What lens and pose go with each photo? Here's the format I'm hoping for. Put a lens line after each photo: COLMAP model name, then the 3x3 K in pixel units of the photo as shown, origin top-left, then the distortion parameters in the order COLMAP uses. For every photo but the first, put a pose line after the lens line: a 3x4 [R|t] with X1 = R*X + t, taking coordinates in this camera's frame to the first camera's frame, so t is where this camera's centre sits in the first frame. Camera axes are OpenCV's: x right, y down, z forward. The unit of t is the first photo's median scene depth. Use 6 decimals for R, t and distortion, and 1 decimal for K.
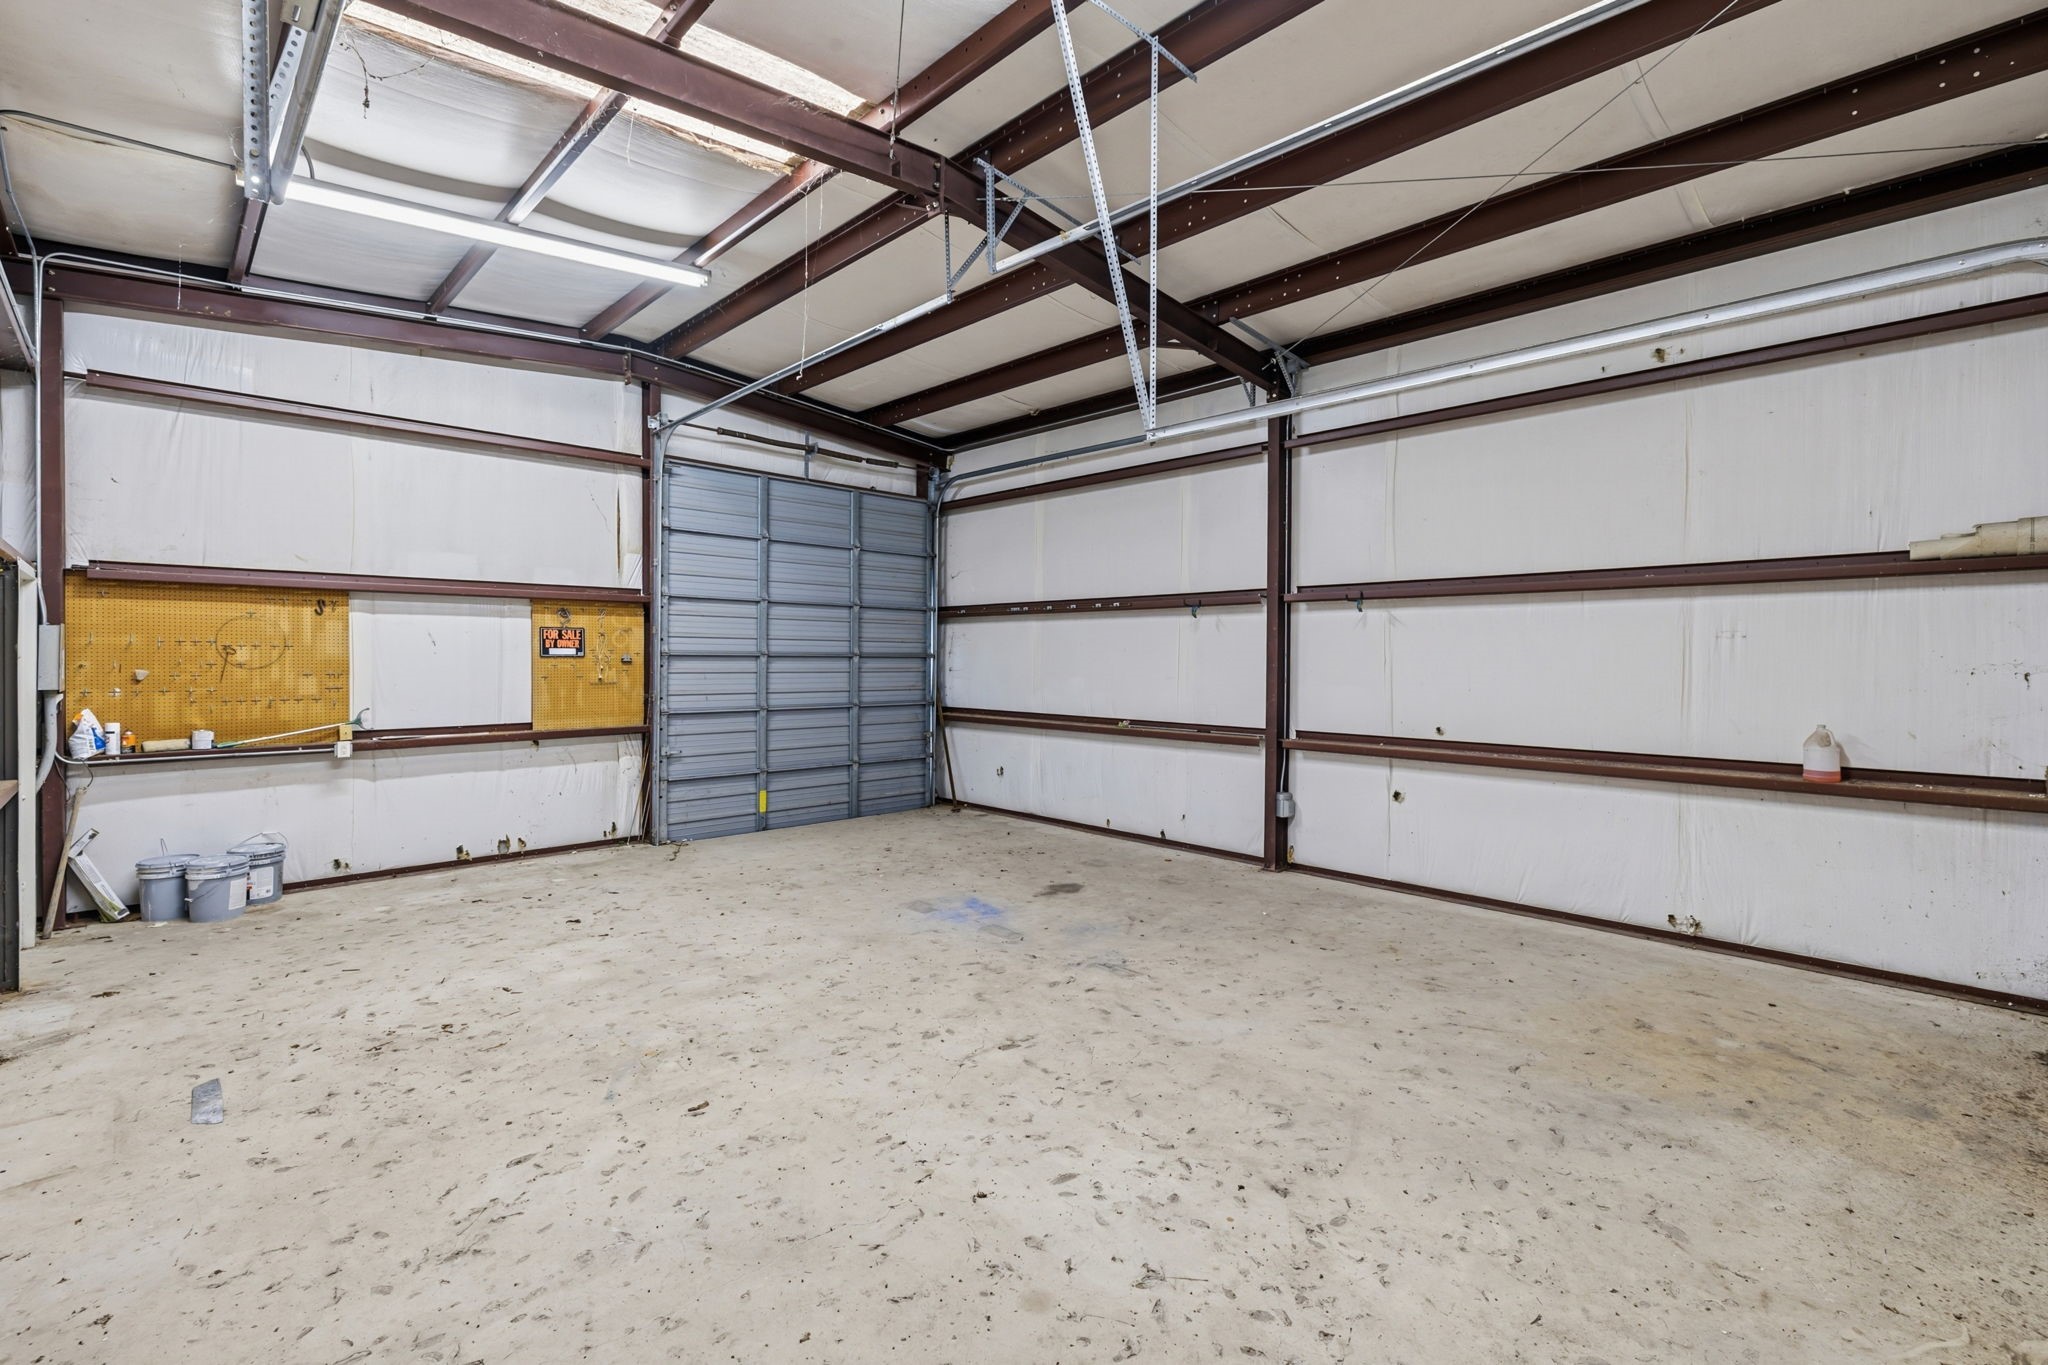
lens RADIAL K [[863.6, 0, 1031.8], [0, 863.6, 661.1], [0, 0, 1]] dist [0.000875, 0.000195]
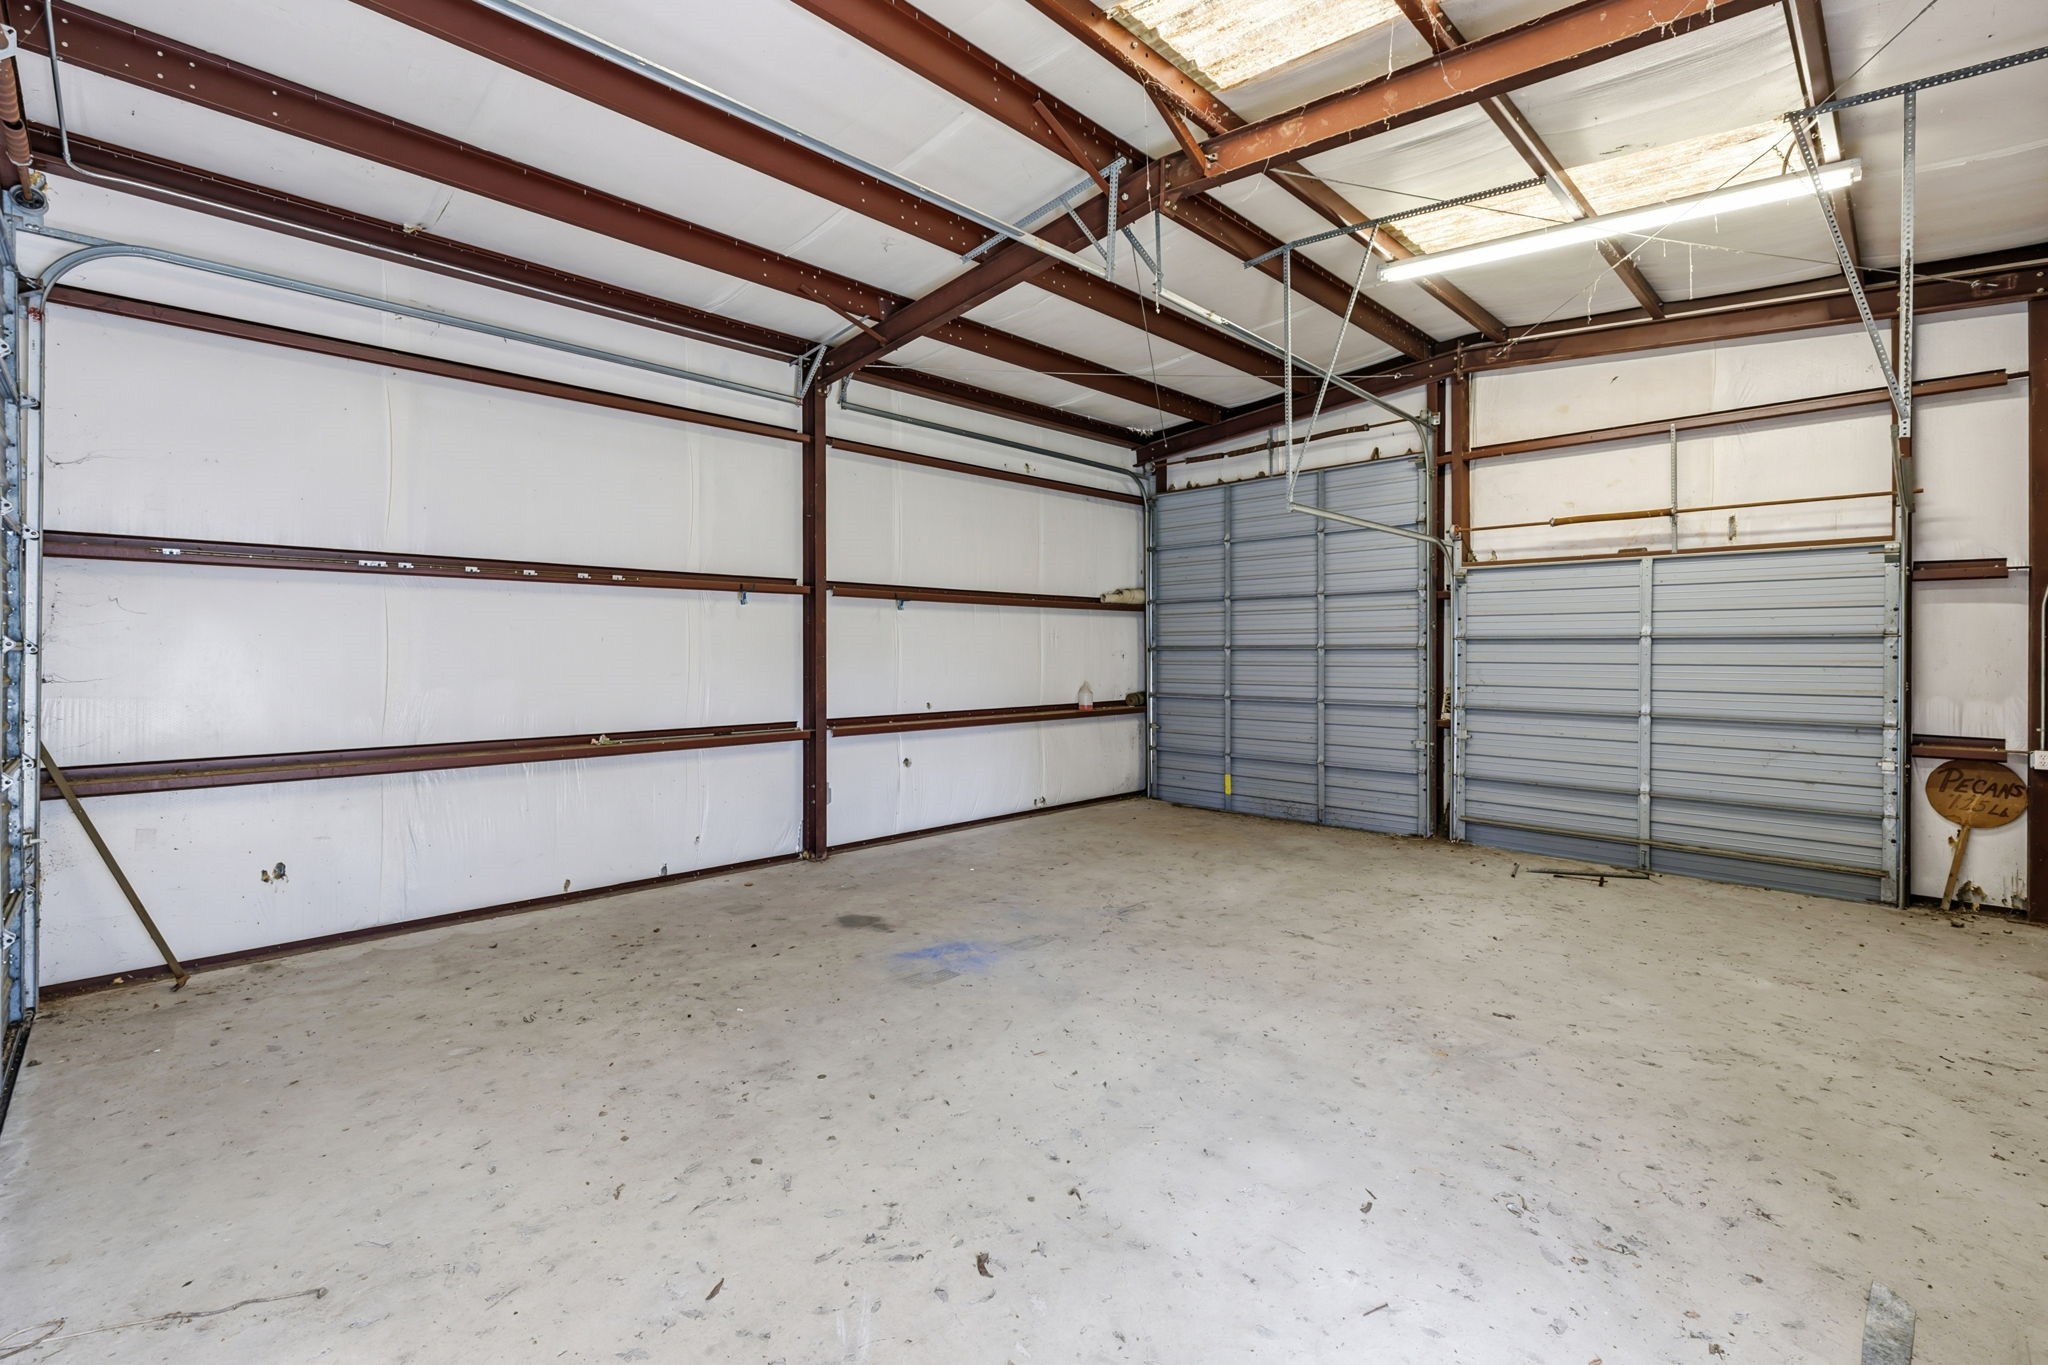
lens RADIAL K [[863.6, 0, 1031.8], [0, 863.6, 661.1], [0, 0, 1]] dist [0.000875, 0.000195]
pose [[0.023301, -0.016541, 0.999592, -1.108110], [0.005047, 0.999852, 0.016427, -0.007713], [-0.999716, 0.004662, 0.023381, 1.119690]]
